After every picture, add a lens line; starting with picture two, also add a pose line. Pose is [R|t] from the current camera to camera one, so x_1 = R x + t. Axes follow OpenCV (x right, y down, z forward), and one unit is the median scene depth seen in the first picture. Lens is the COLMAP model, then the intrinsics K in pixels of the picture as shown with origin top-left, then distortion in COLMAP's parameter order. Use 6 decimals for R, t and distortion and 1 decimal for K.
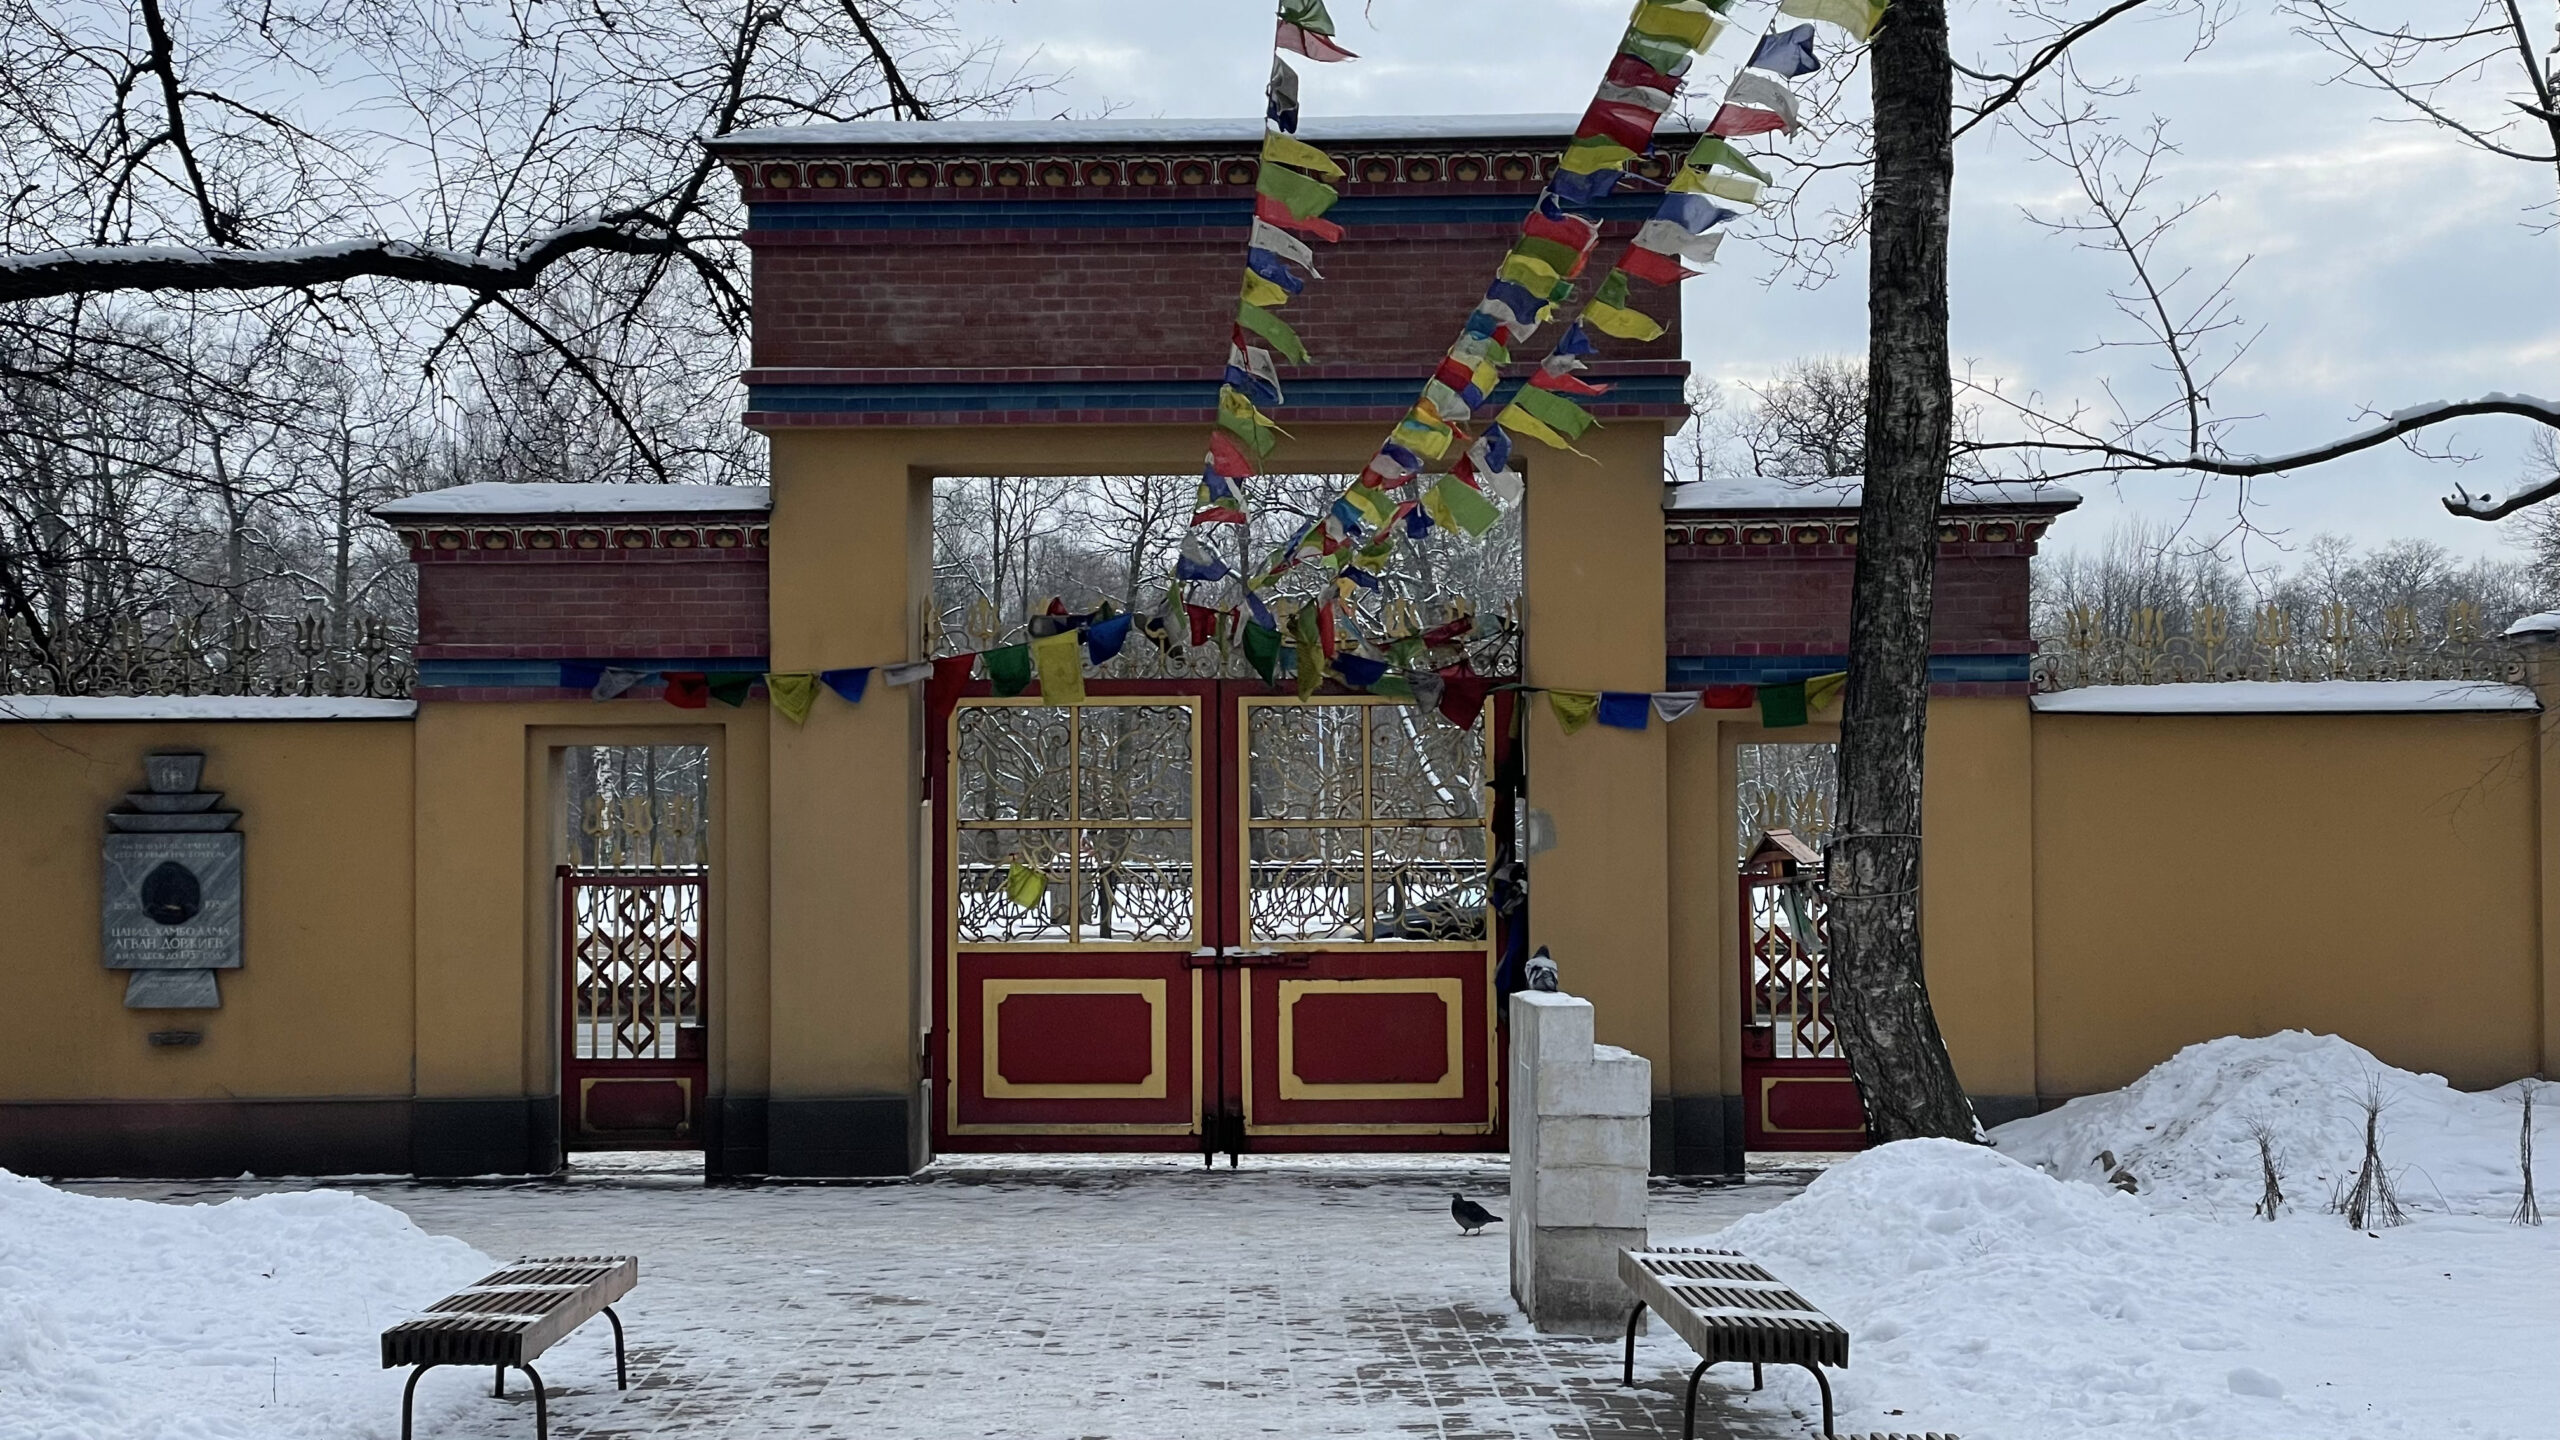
lens RADIAL K [[3846.4, 0, 1280.0], [0, 3846.4, 720.0], [0, 0, 1]] dist [0.008008, 0.977374]
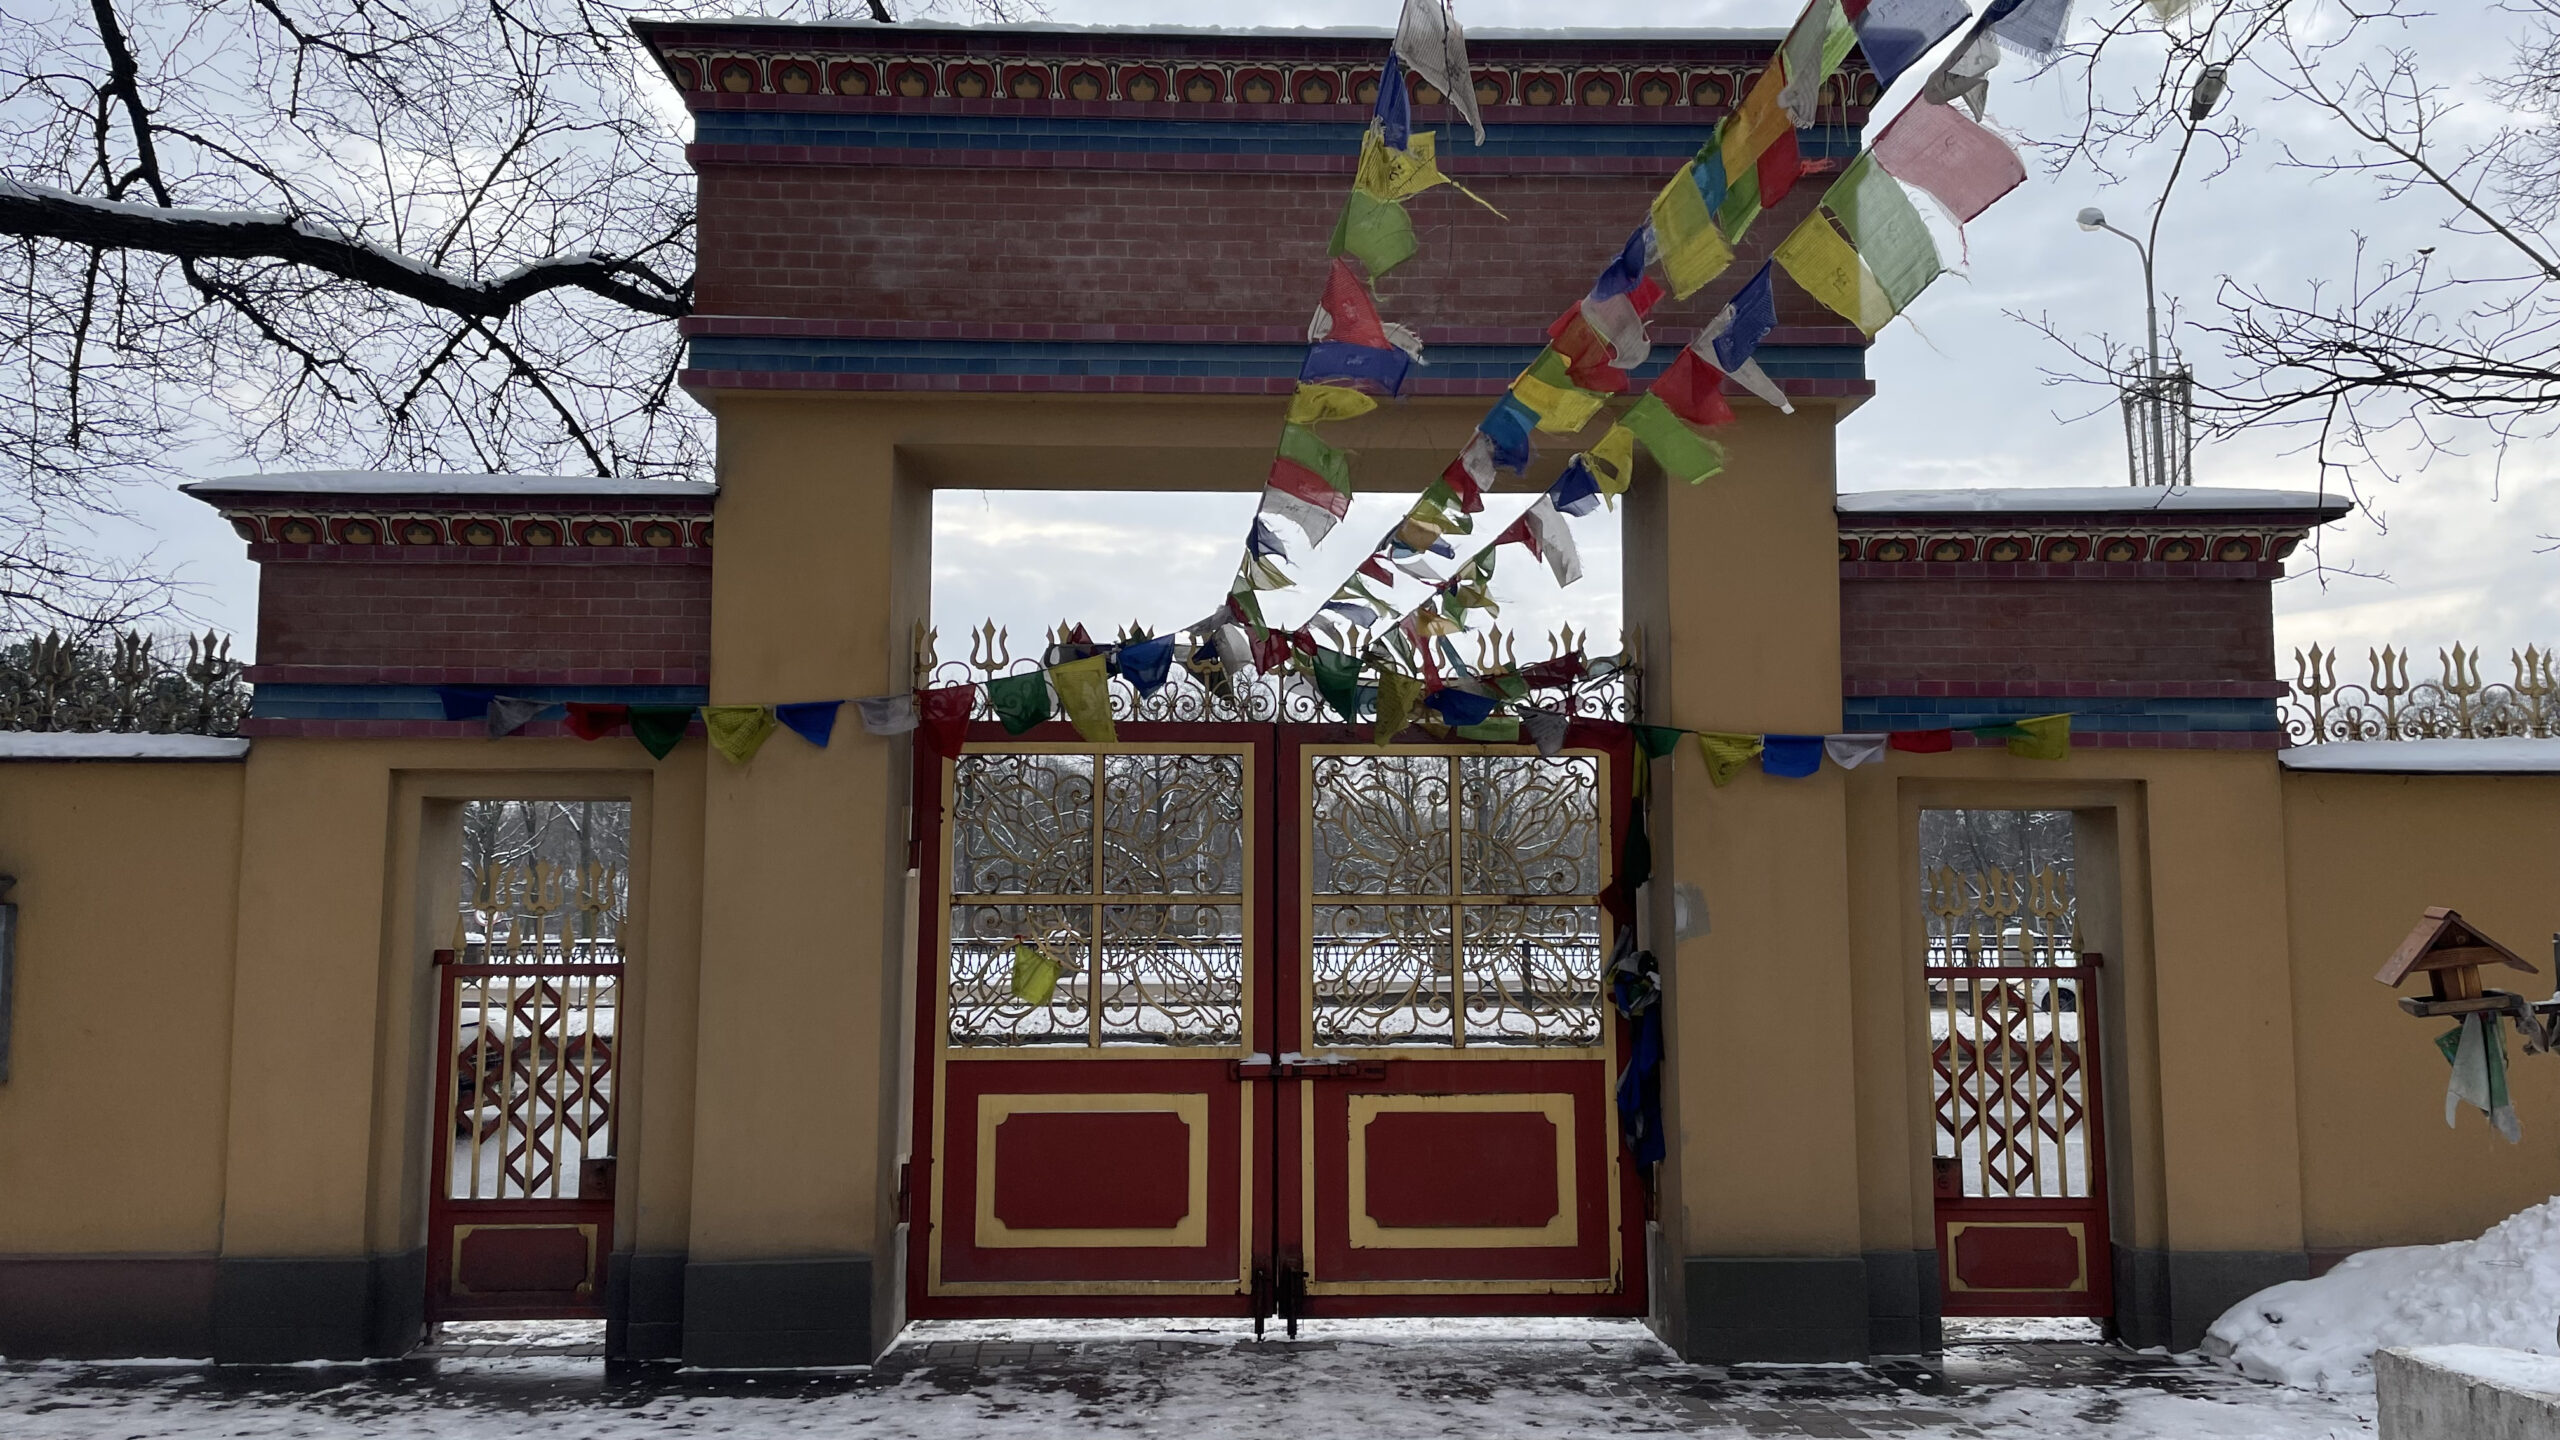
lens RADIAL K [[1980.6, 0, 1296.9], [0, 1980.6, 710.3], [0, 0, 1]] dist [0.079651, -0.093946]
pose [[0.997759, 0.012264, 0.065781, -0.039538], [-0.007422, 0.997279, -0.073344, 0.017805], [-0.066501, 0.072692, 0.995135, 0.582440]]
